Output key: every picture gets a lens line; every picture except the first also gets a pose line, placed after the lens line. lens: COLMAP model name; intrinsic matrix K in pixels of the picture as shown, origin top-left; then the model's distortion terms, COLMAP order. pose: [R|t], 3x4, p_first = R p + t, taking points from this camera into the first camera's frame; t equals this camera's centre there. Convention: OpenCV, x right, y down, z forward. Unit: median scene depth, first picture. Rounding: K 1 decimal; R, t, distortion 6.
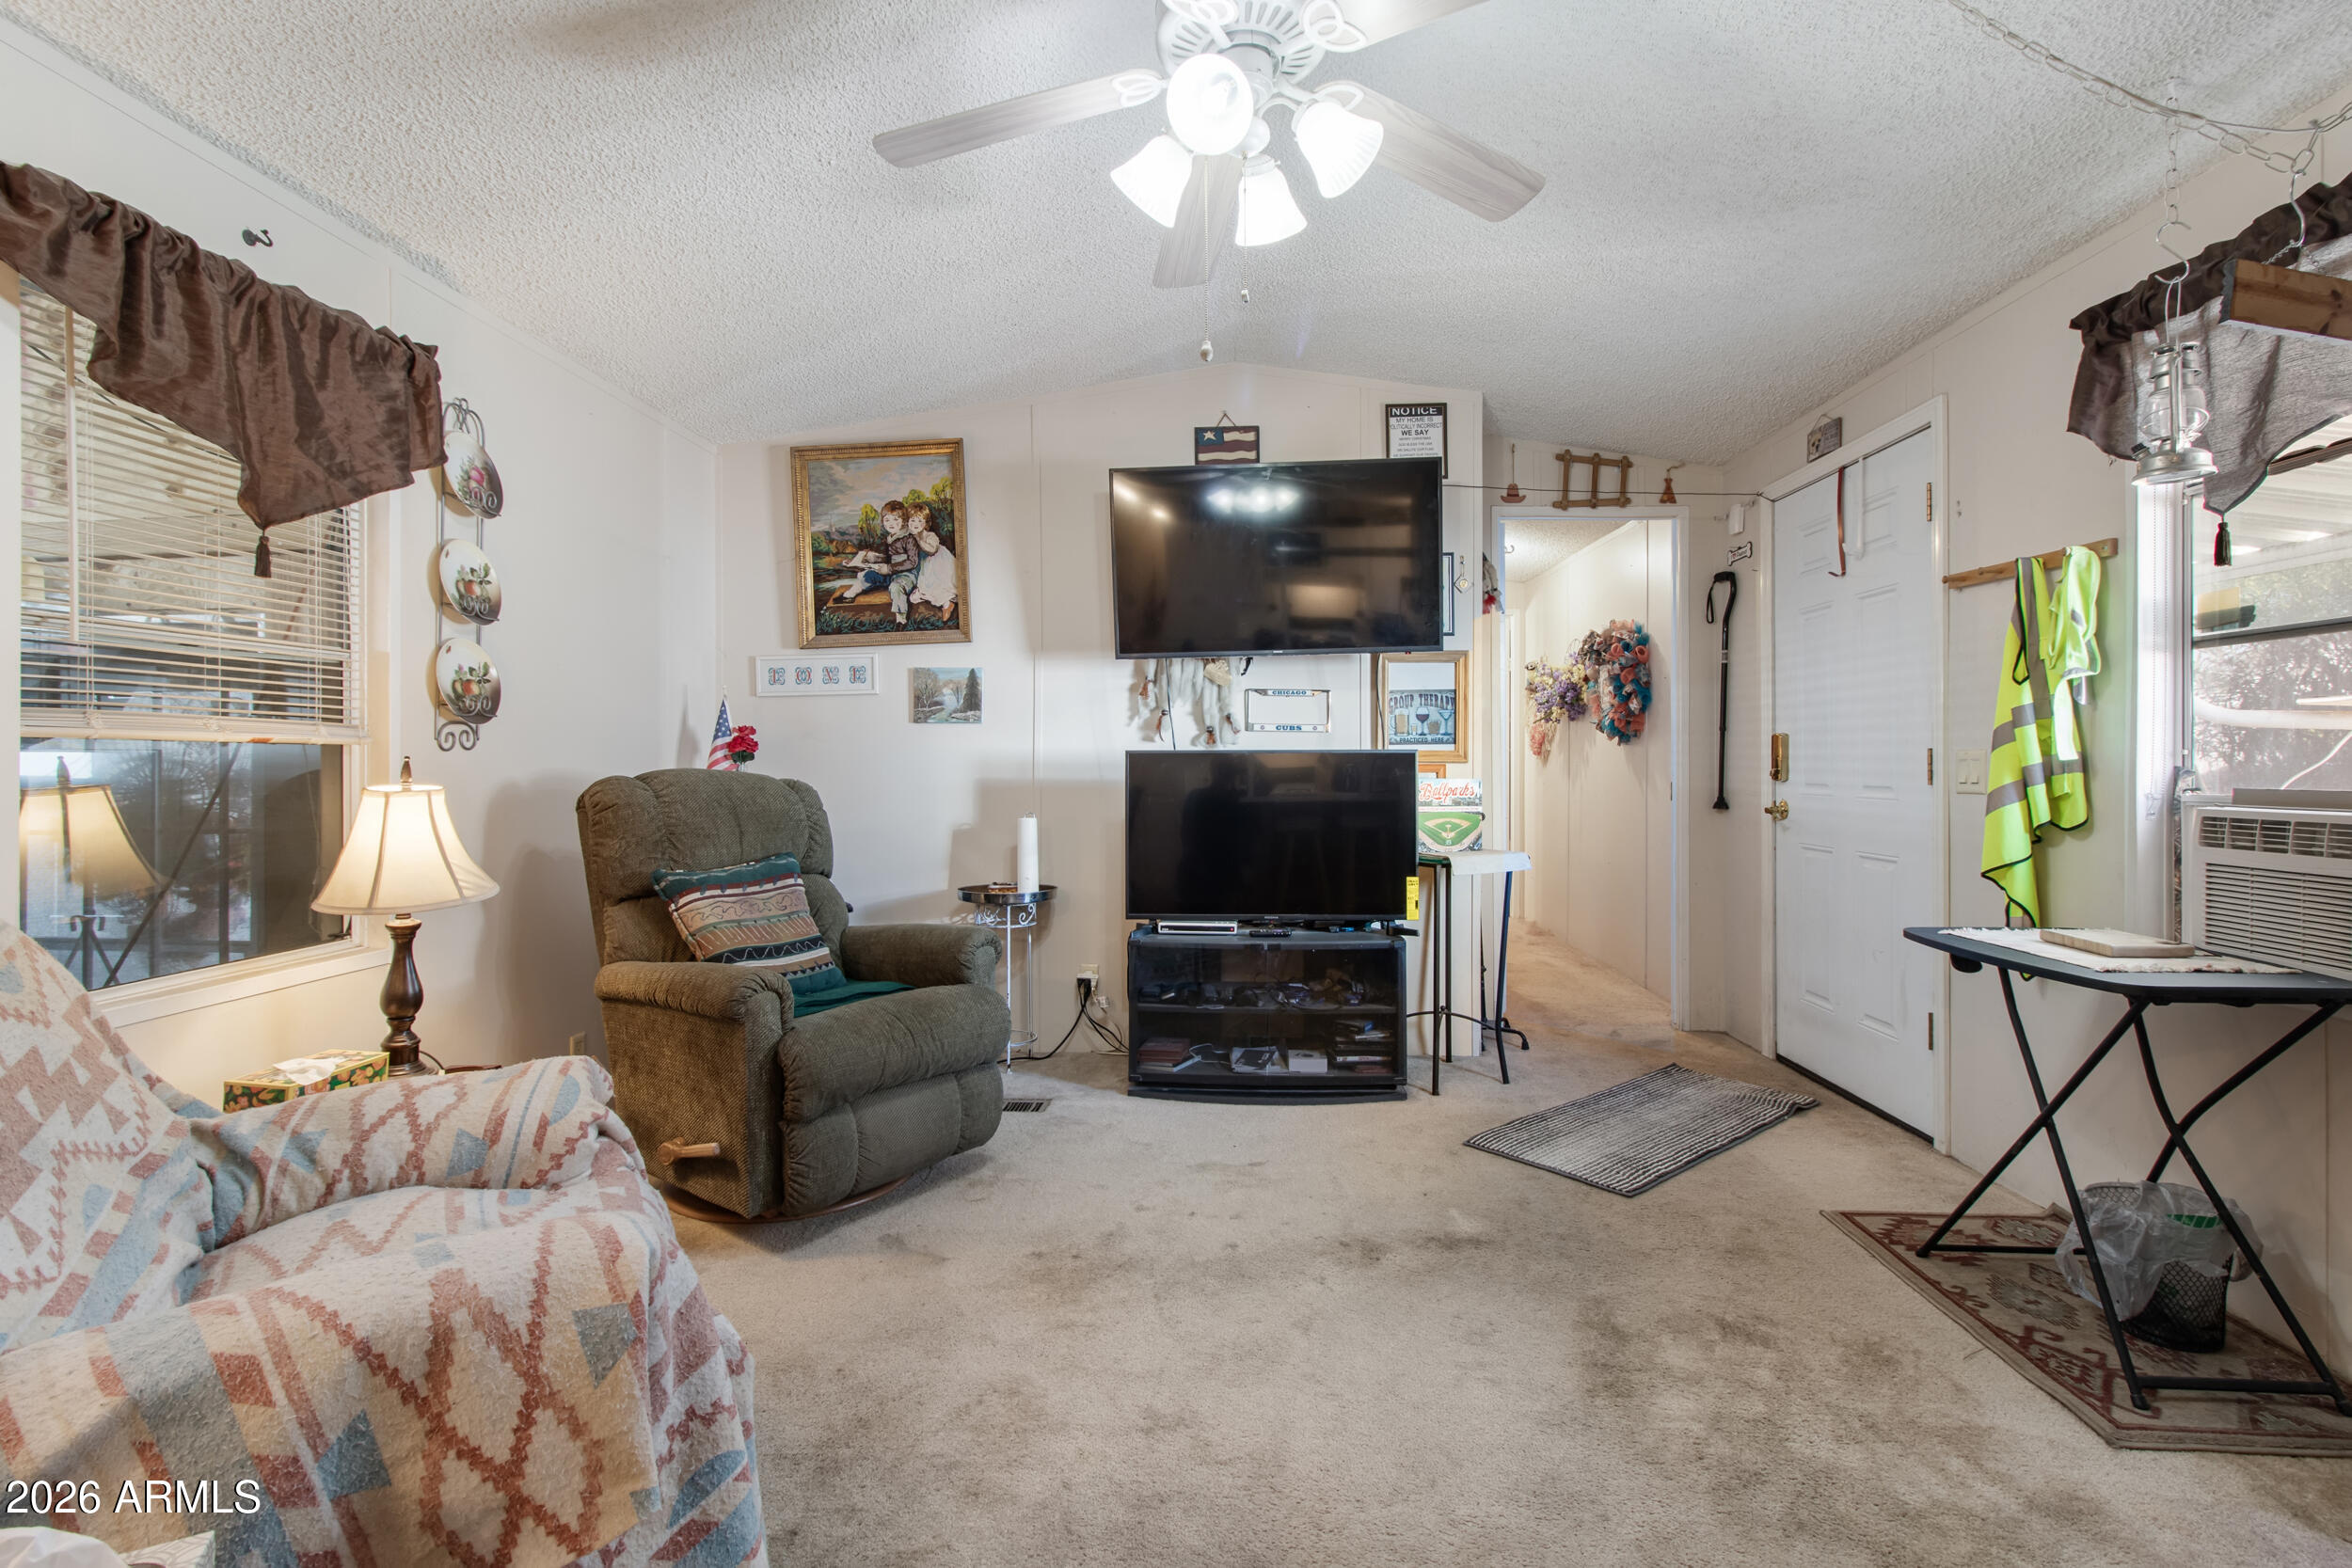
lens RADIAL K [[1090.9, 0, 1179.1], [0, 1090.9, 774.1], [0, 0, 1]] dist [0.007033, 0.000711]
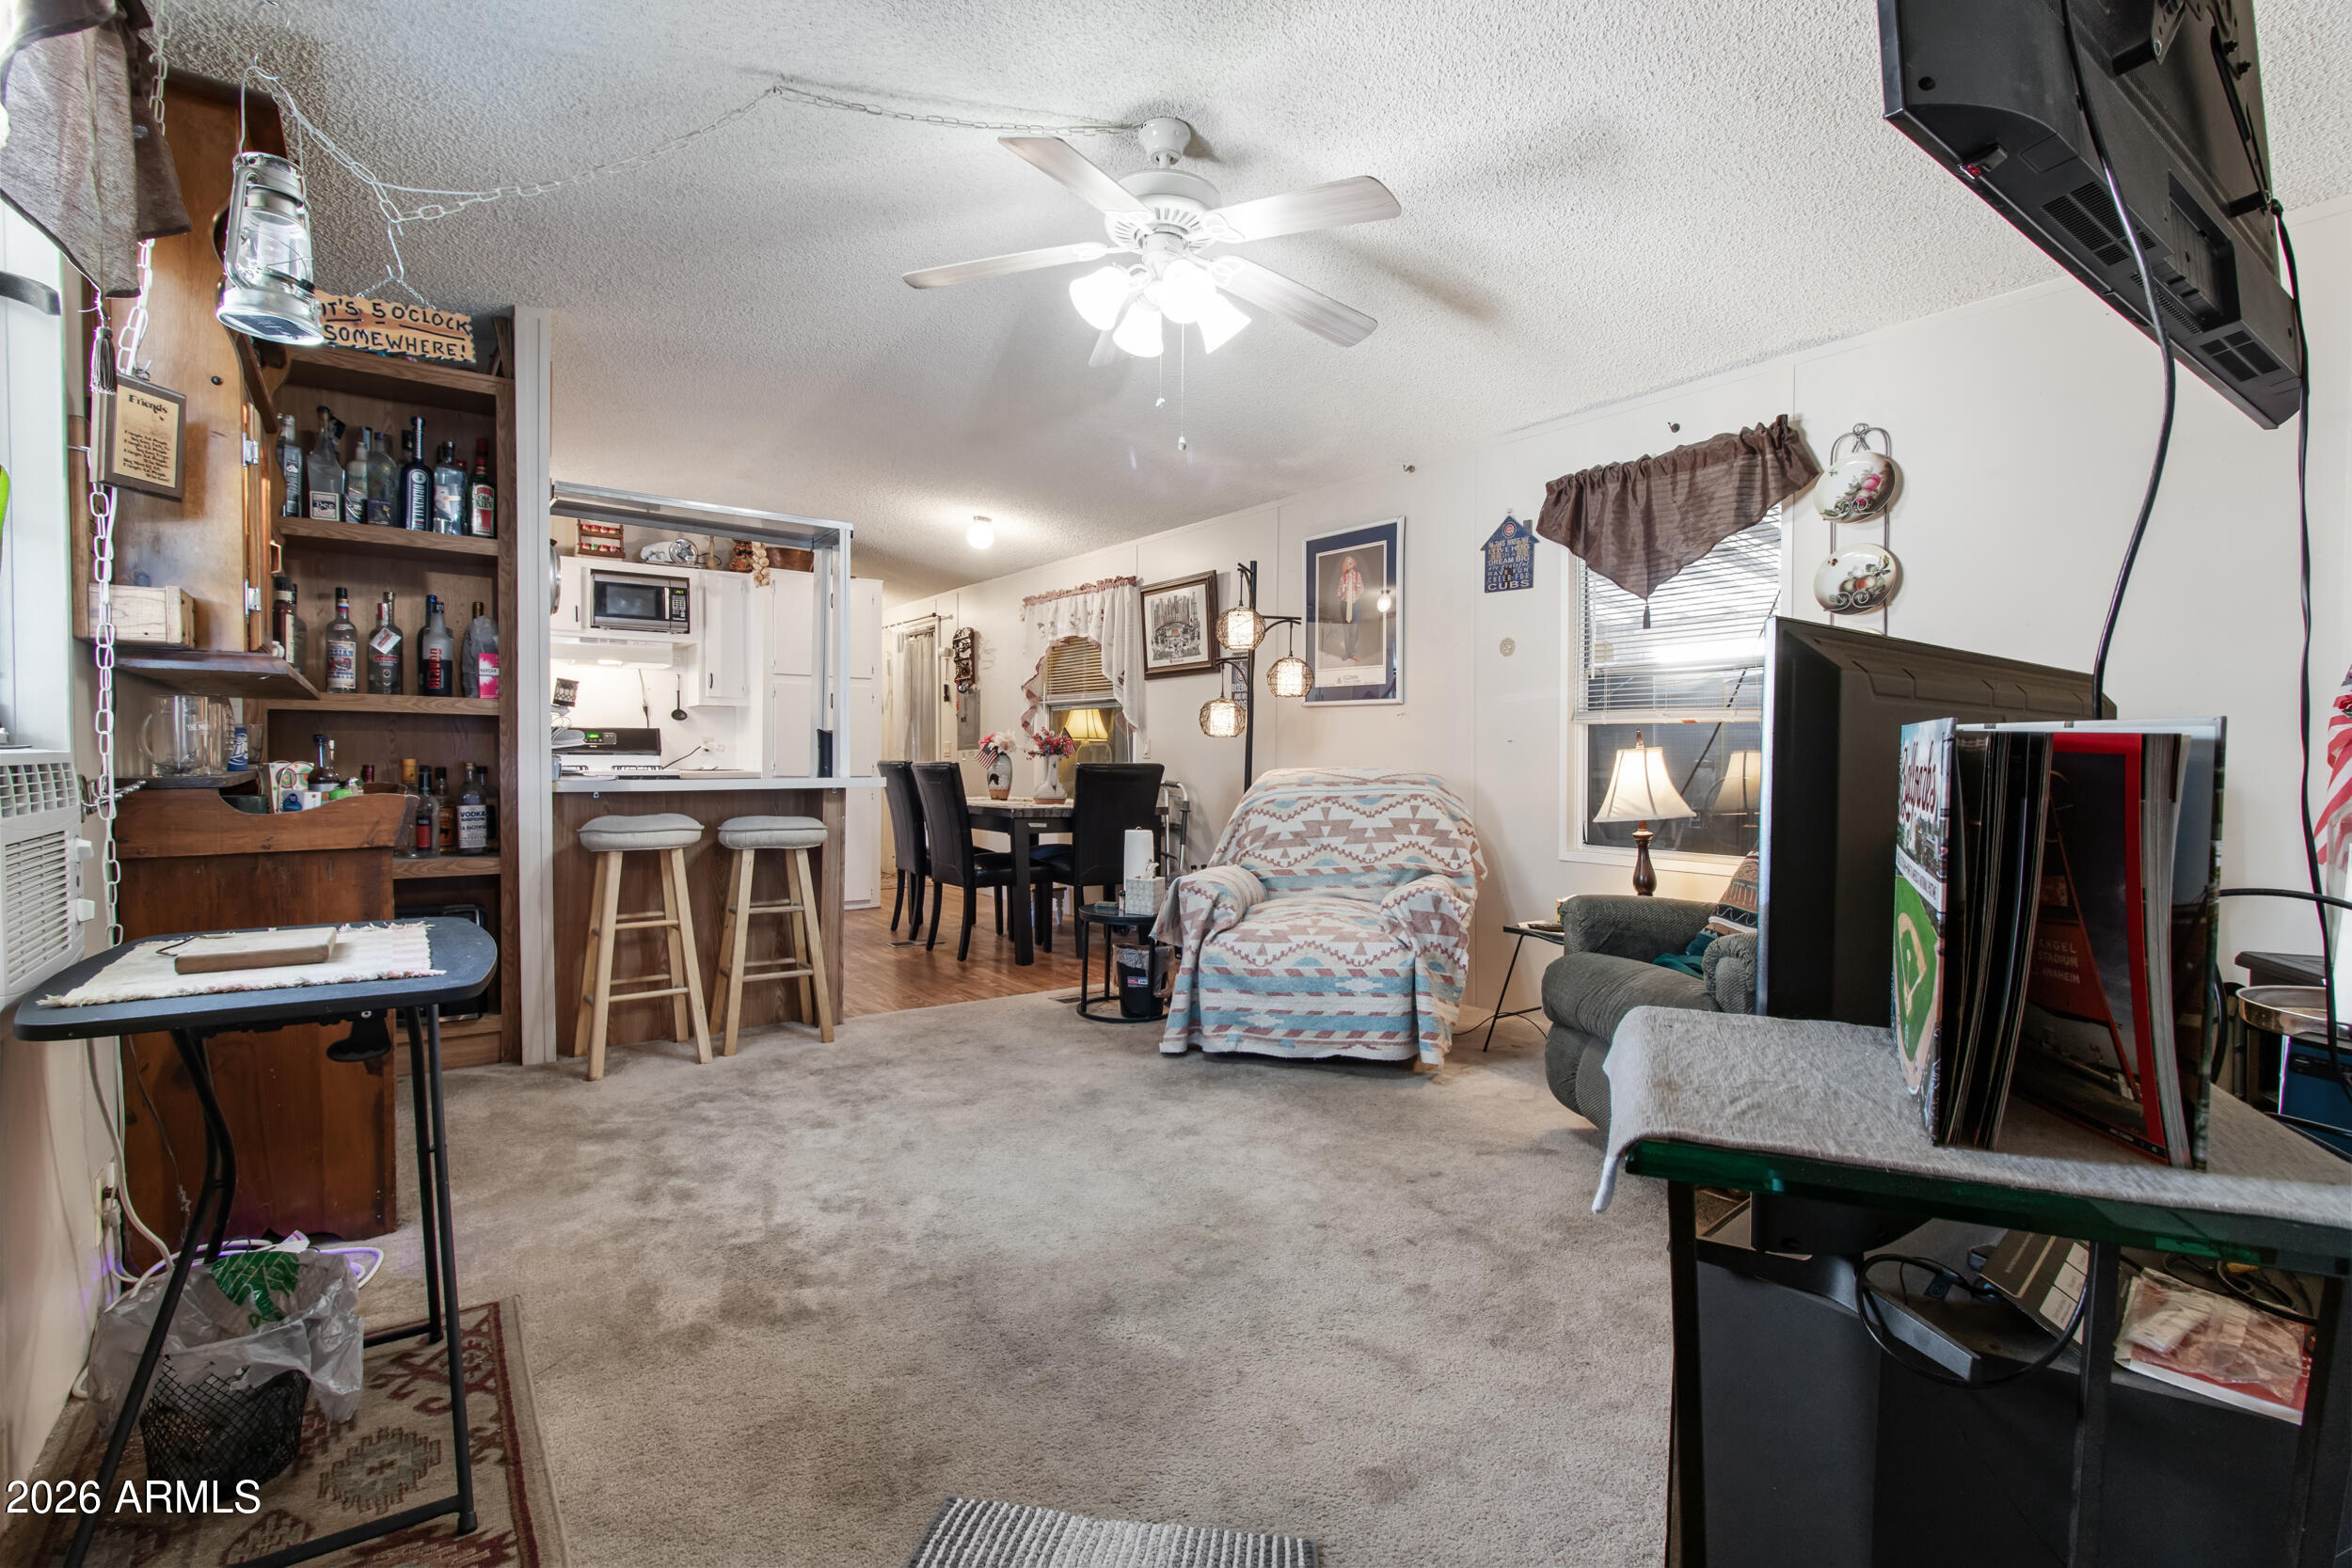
lens RADIAL K [[1090.9, 0, 1183.5], [0, 1090.9, 780.4], [0, 0, 1]] dist [0.007033, 0.000711]
pose [[-0.781210, 0.006241, -0.624237, 0.801690], [-0.018791, 0.999262, 0.033507, 0.018381], [0.623986, 0.037906, -0.780516, 1.812574]]
